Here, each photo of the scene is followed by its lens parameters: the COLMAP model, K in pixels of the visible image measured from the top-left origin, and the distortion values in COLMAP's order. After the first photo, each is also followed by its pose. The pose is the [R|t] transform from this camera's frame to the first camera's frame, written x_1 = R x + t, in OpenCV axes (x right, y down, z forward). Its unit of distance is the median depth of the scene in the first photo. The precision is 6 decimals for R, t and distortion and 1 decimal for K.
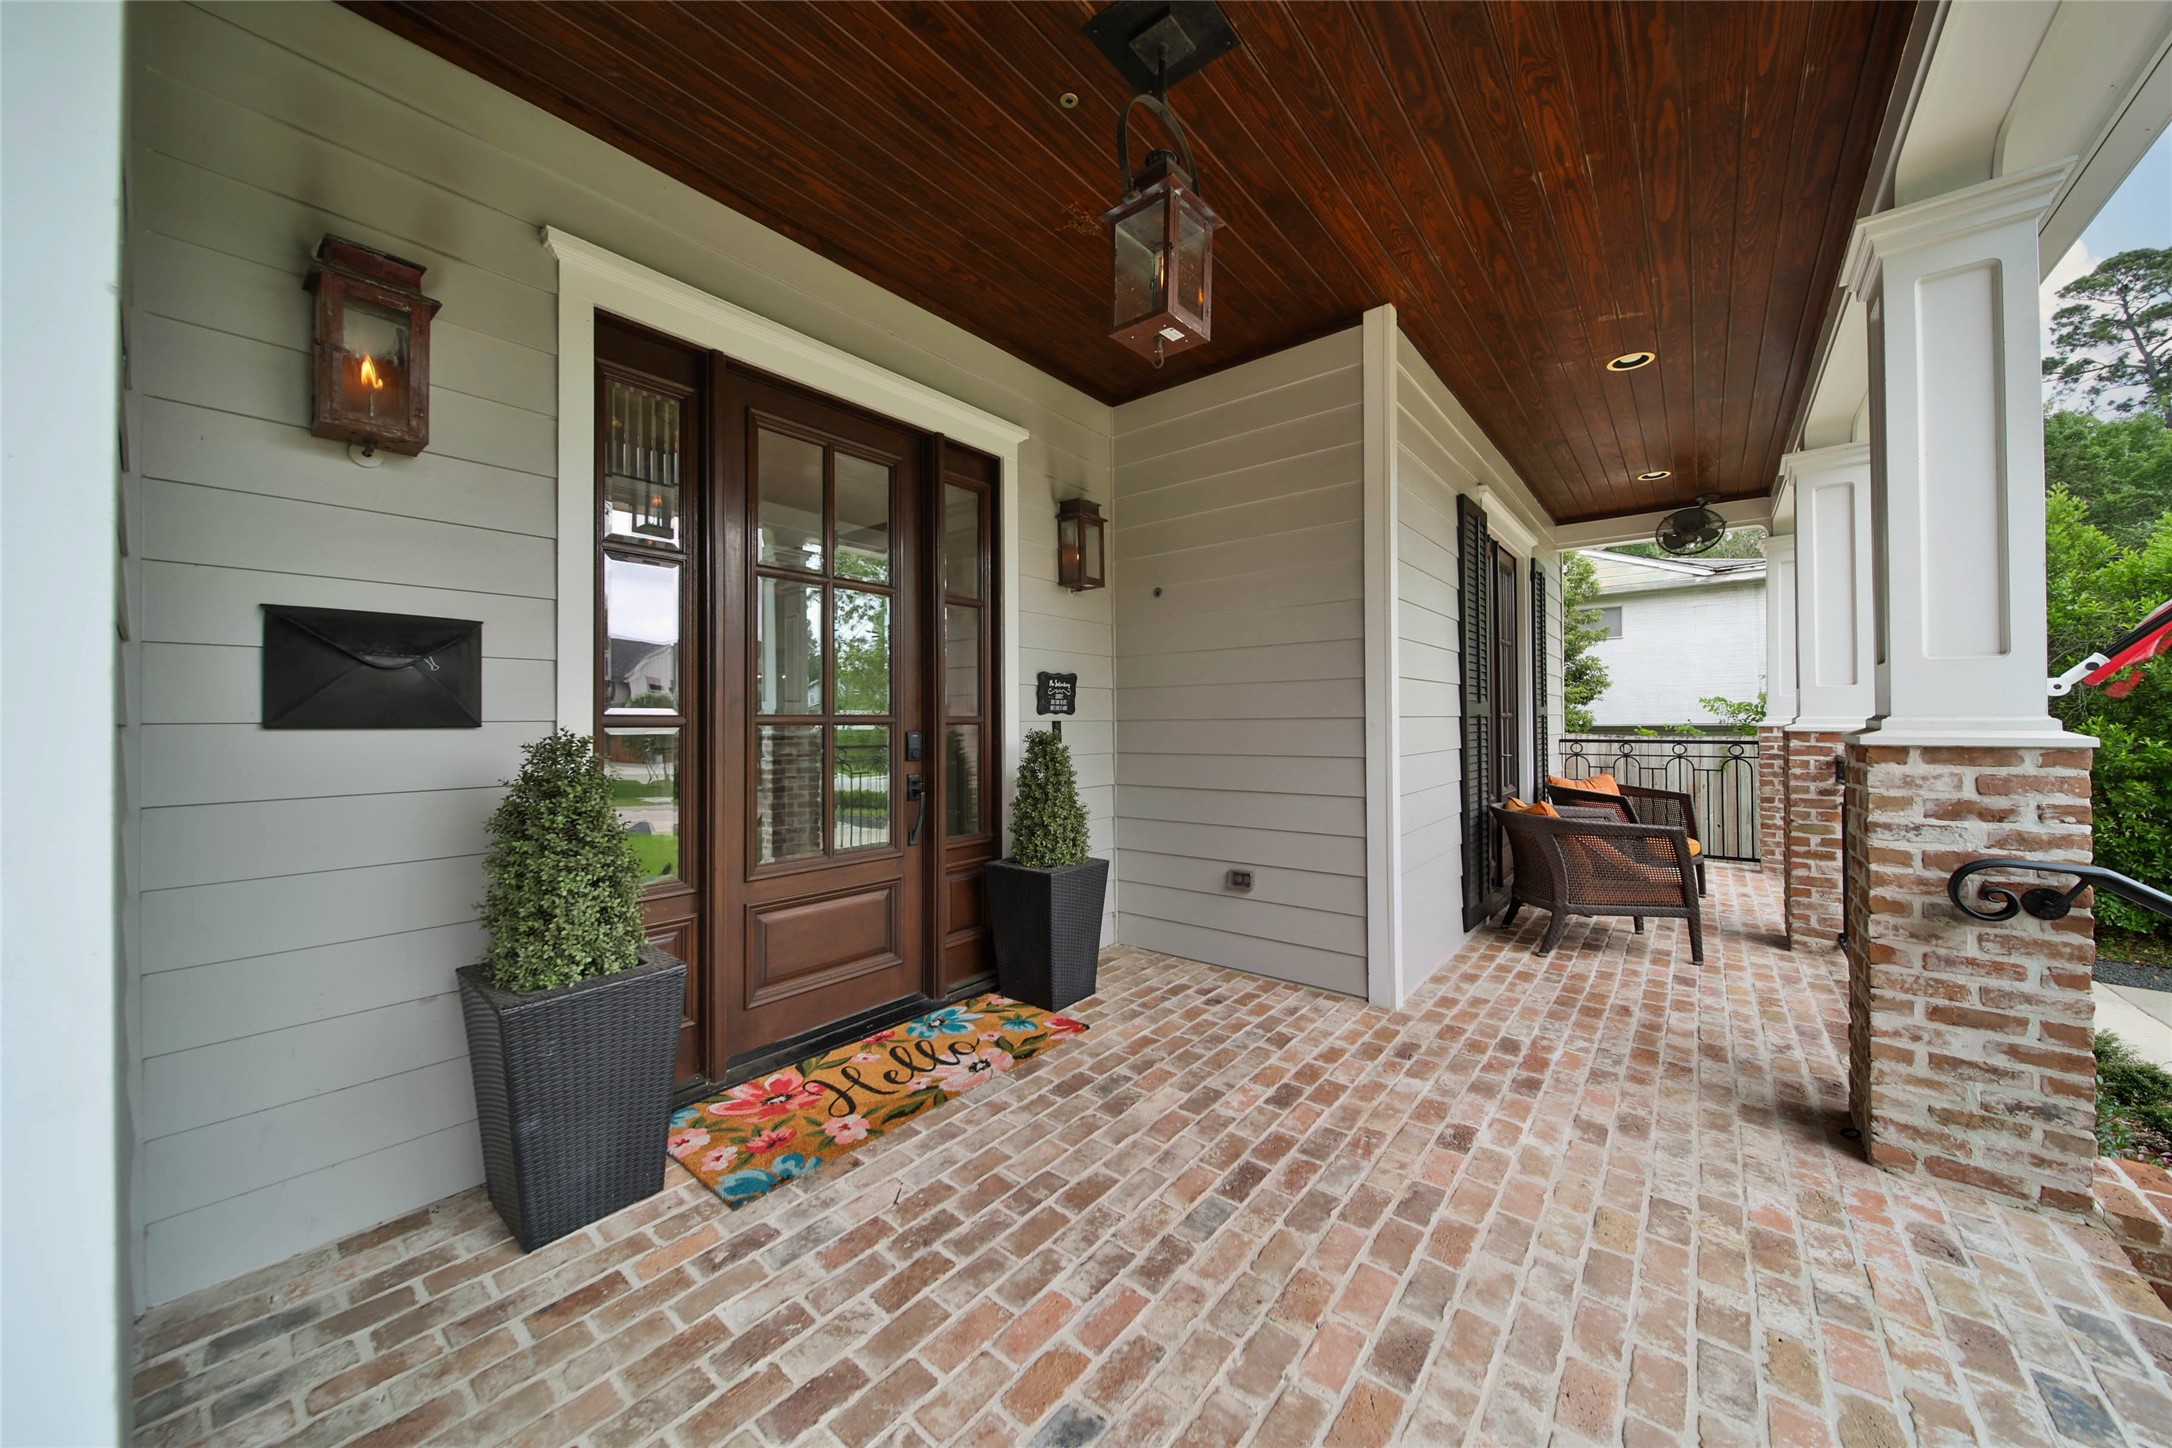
lens RADIAL K [[765.7, 0, 1083.6], [0, 765.7, 716.5], [0, 0, 1]] dist [0.000901, 0.000043]
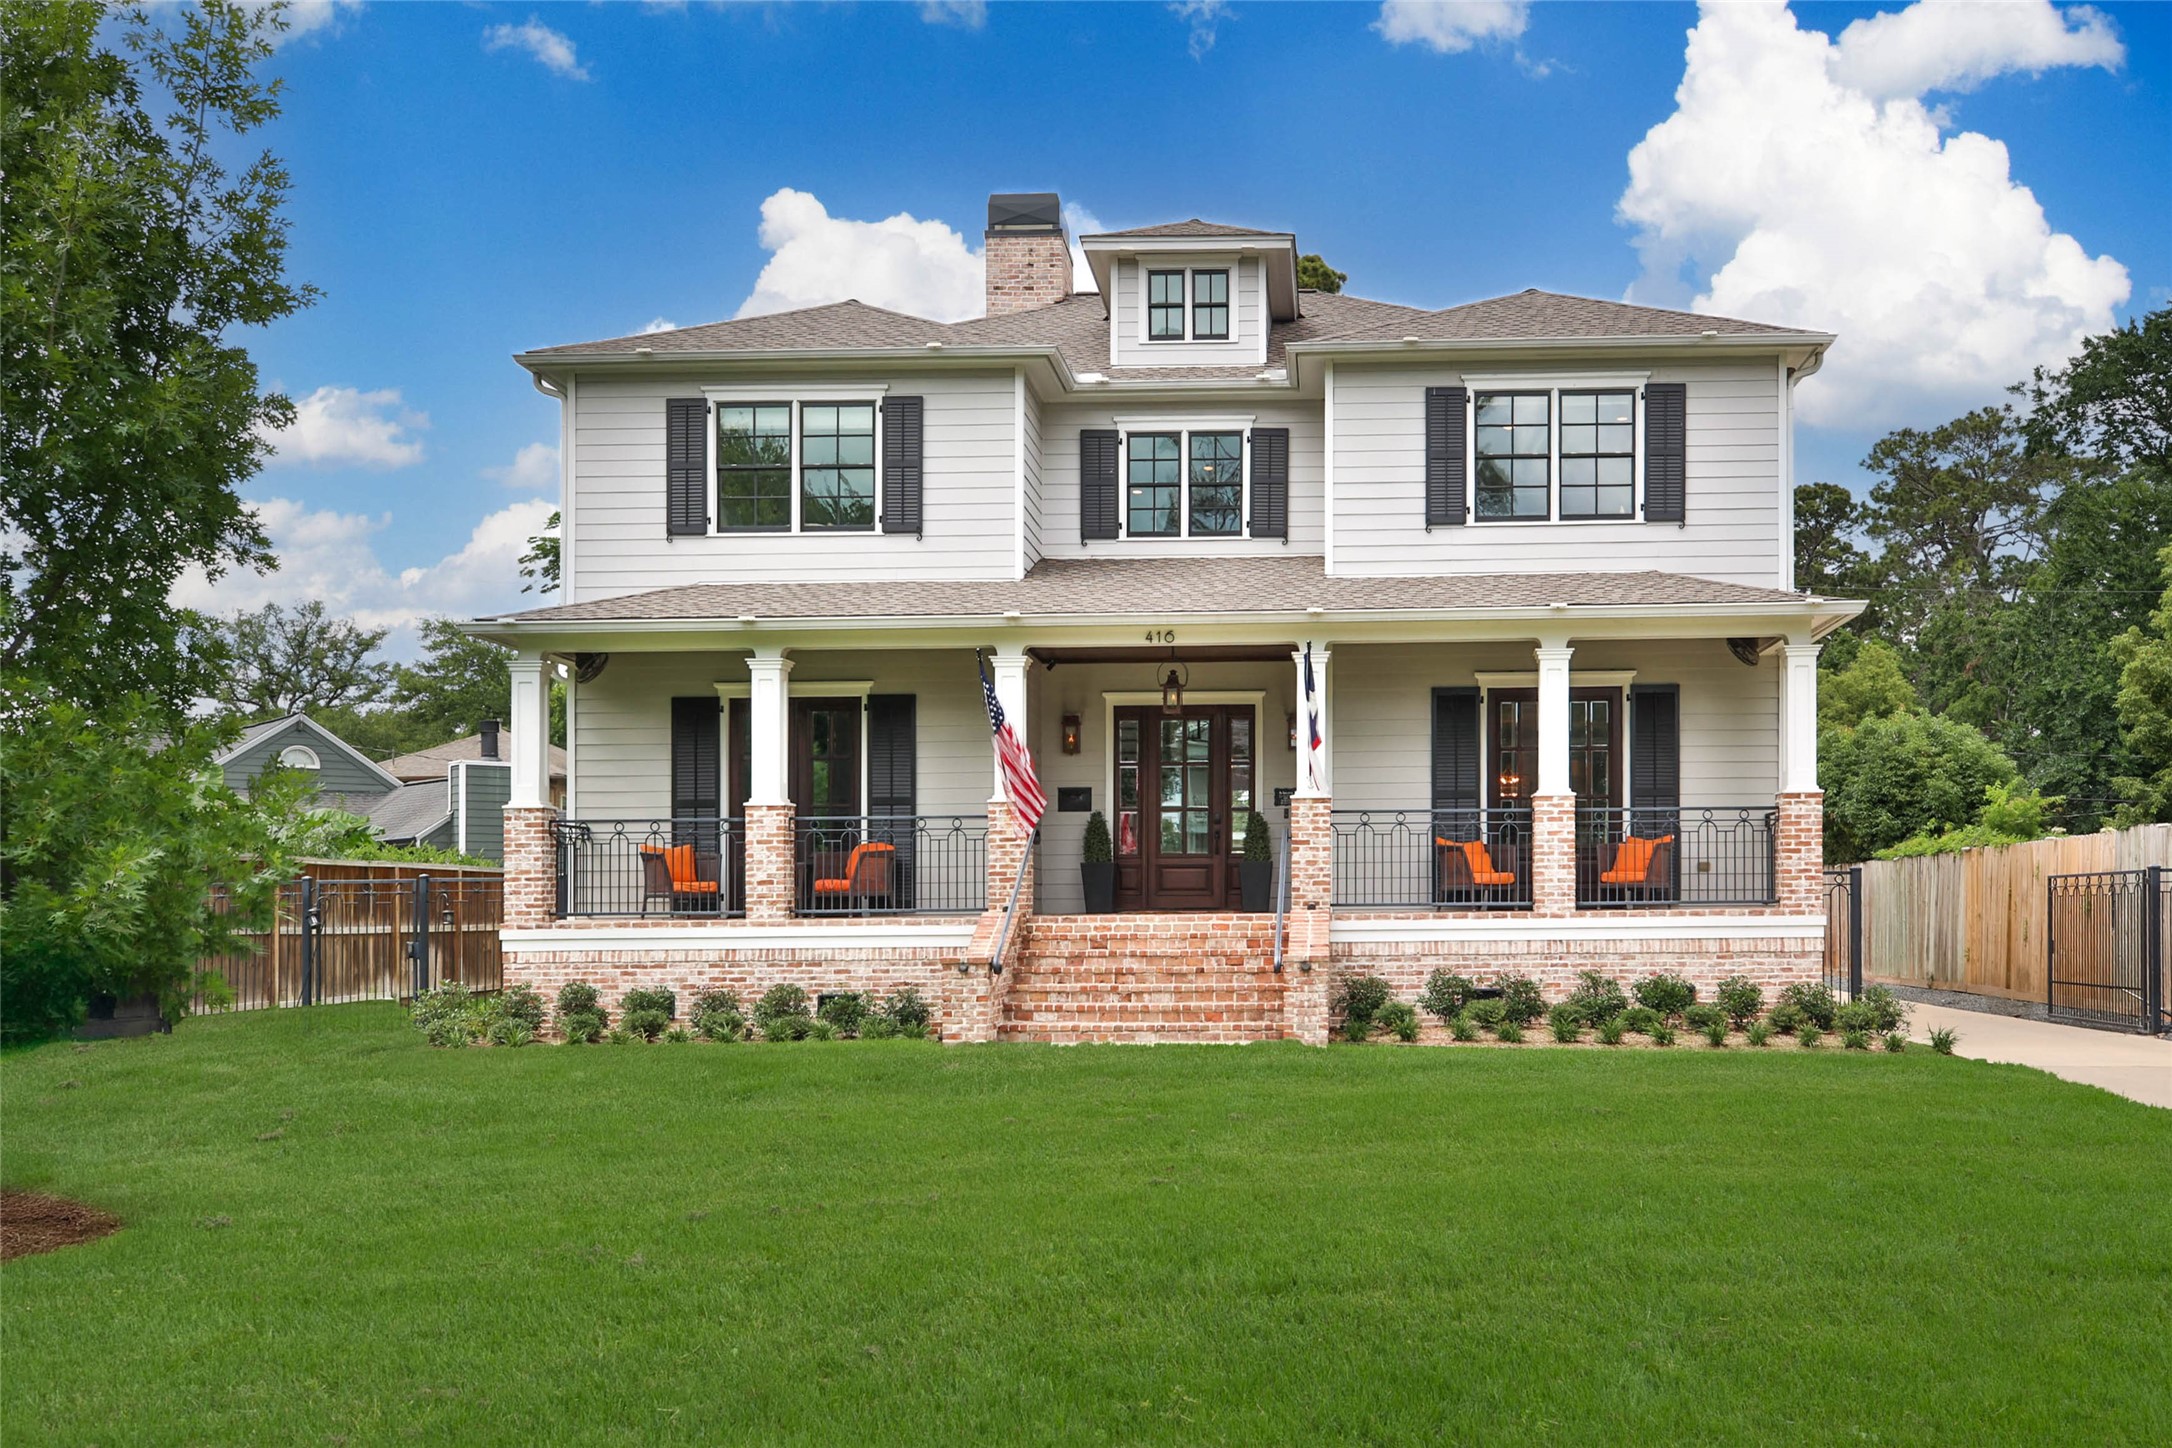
lens RADIAL K [[1972.8, 0, 1102.4], [0, 1972.8, 728.7], [0, 0, 1]] dist [-0.010429, -0.001828]
pose [[0.547560, -0.083684, -0.832571, 5.673694], [0.004933, 0.995292, -0.096795, 0.415412], [0.836752, 0.048894, 0.545395, -3.350951]]
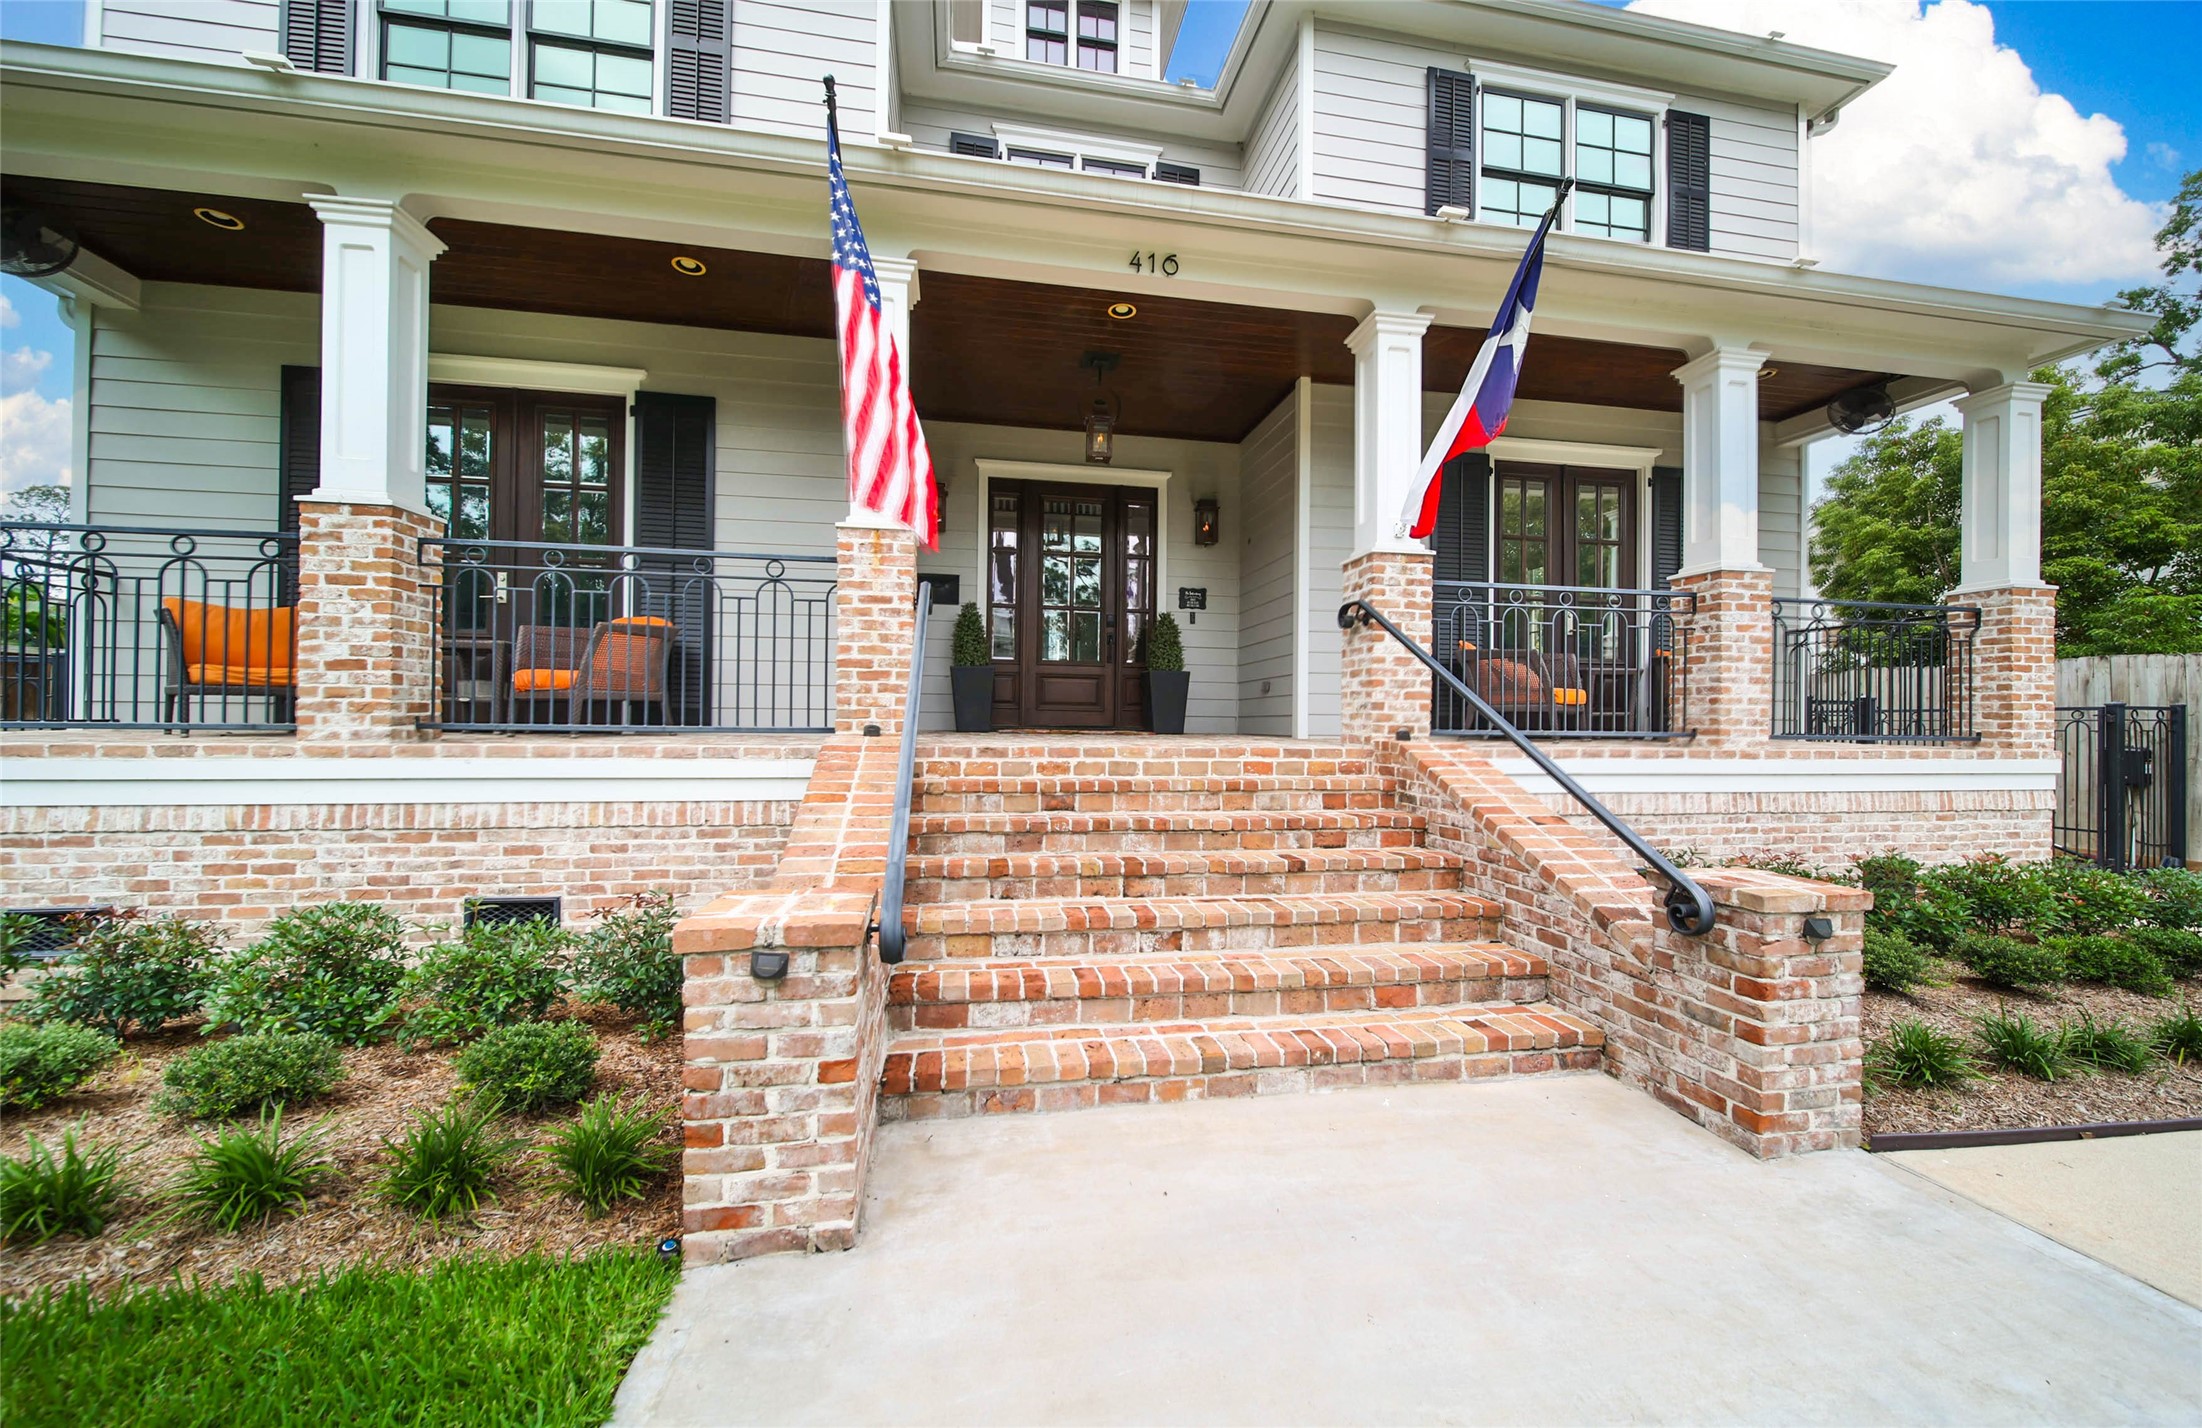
lens RADIAL K [[887.3, 0, 1106.8], [0, 887.3, 722.2], [0, 0, 1]] dist [-0.002382, -0.000256]
pose [[0.749437, 0.008533, -0.662021, 1.607796], [-0.013838, 0.999900, -0.002778, 0.364970], [0.661931, 0.011243, 0.749480, -1.062533]]
